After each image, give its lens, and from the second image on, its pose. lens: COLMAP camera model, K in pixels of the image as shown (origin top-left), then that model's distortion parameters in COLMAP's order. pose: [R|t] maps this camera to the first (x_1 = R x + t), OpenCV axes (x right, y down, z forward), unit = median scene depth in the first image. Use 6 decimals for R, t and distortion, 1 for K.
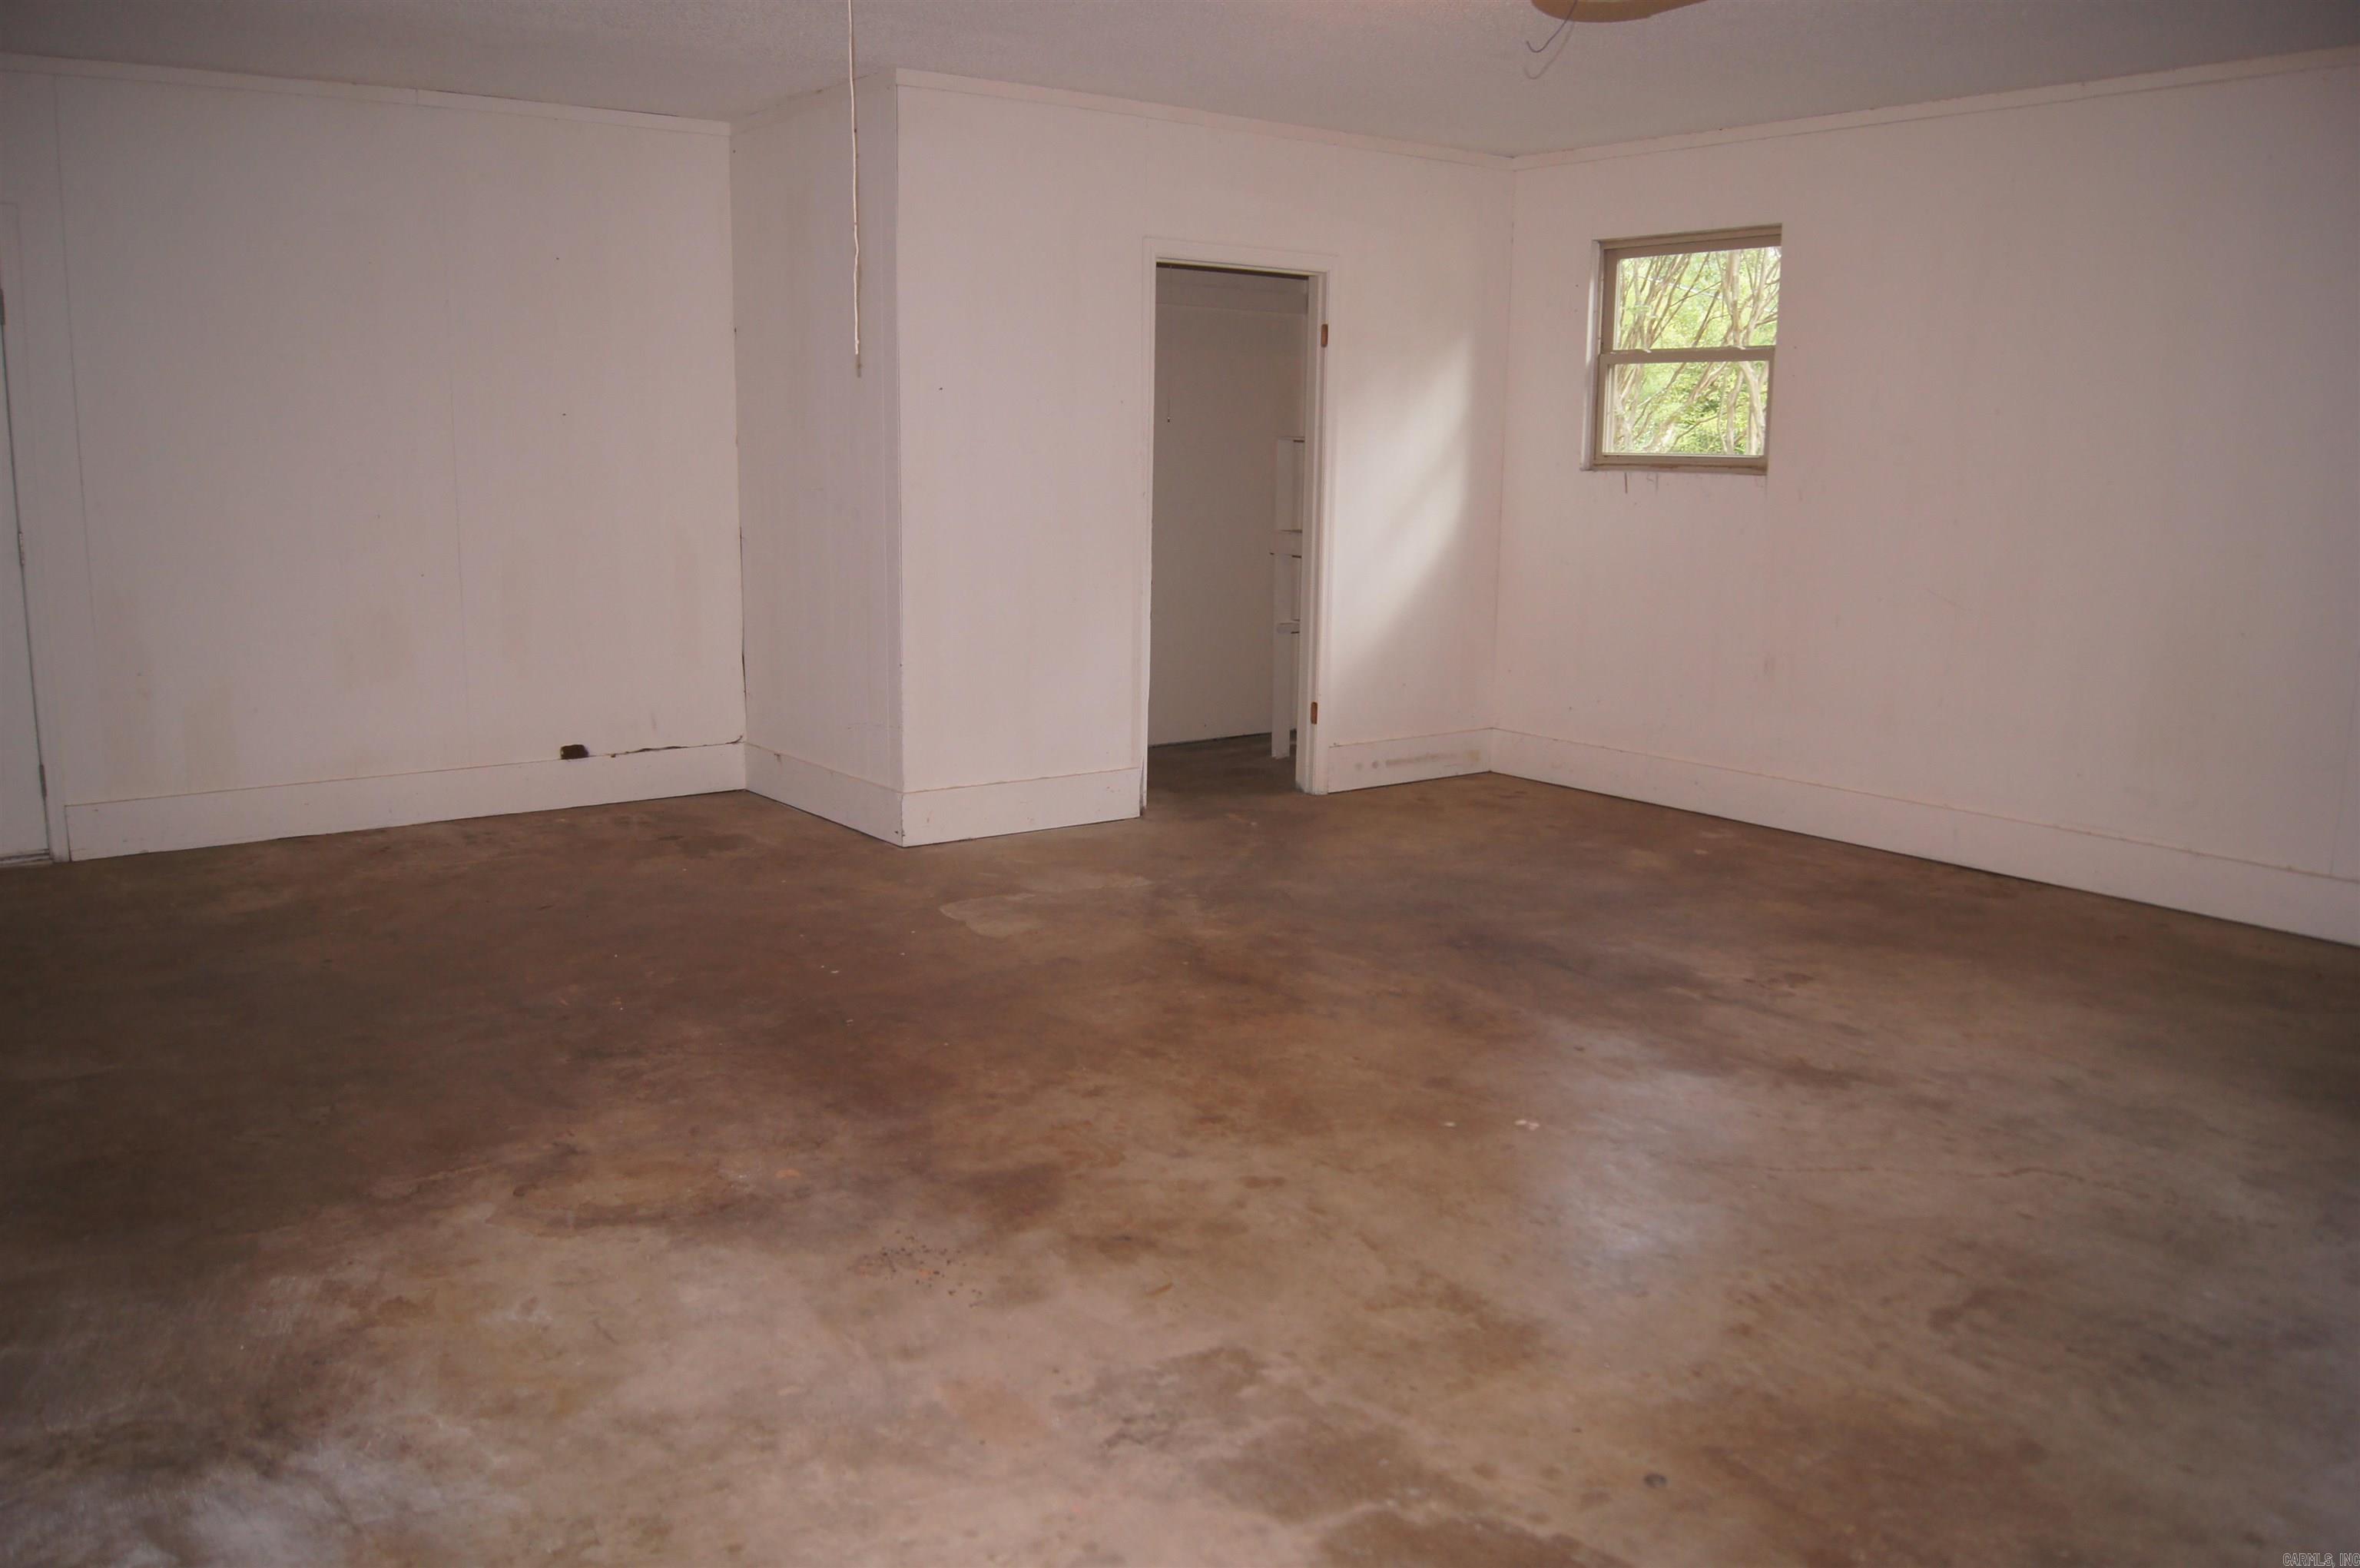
lens RADIAL K [[1840.1, 0, 1161.2], [0, 1840.1, 796.3], [0, 0, 1]] dist [-0.070545, 0.009478]
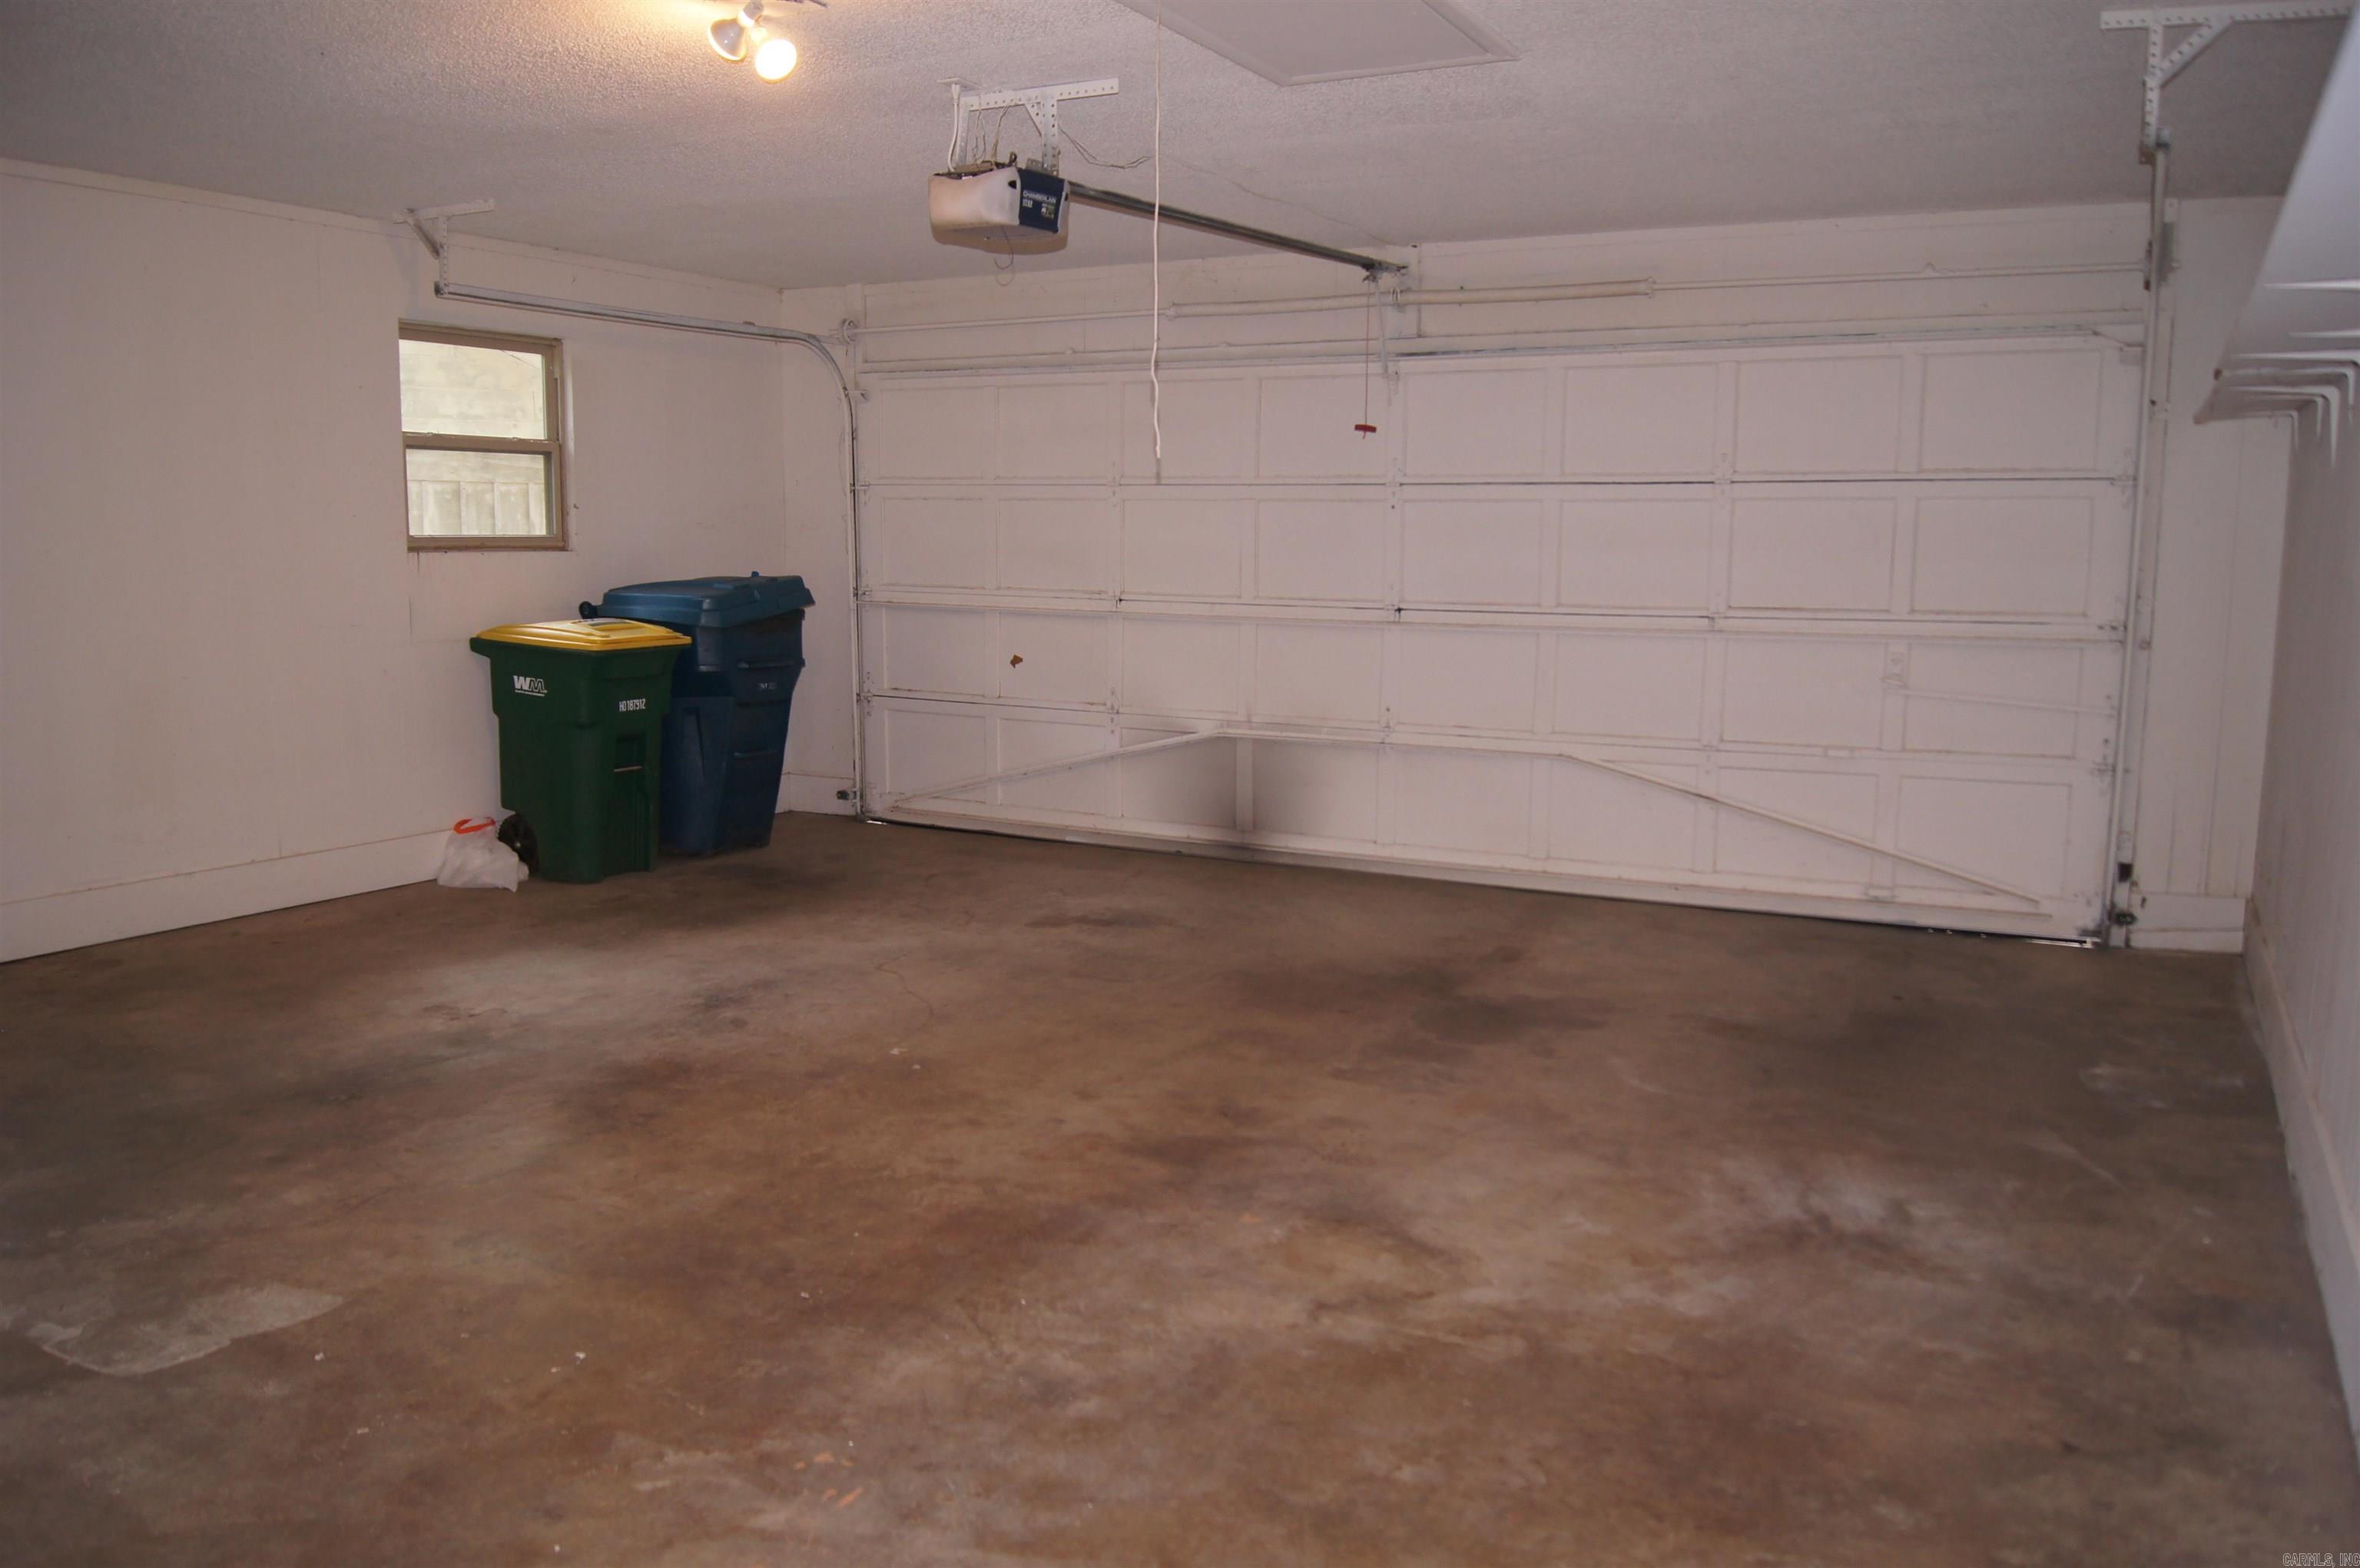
lens RADIAL K [[1840.1, 0, 1161.2], [0, 1840.1, 796.3], [0, 0, 1]] dist [-0.070545, 0.009478]
pose [[-0.423623, -0.140392, 0.894893, -1.113333], [0.153218, 0.962577, 0.223540, -0.281566], [-0.892787, 0.231810, -0.386259, 1.409889]]
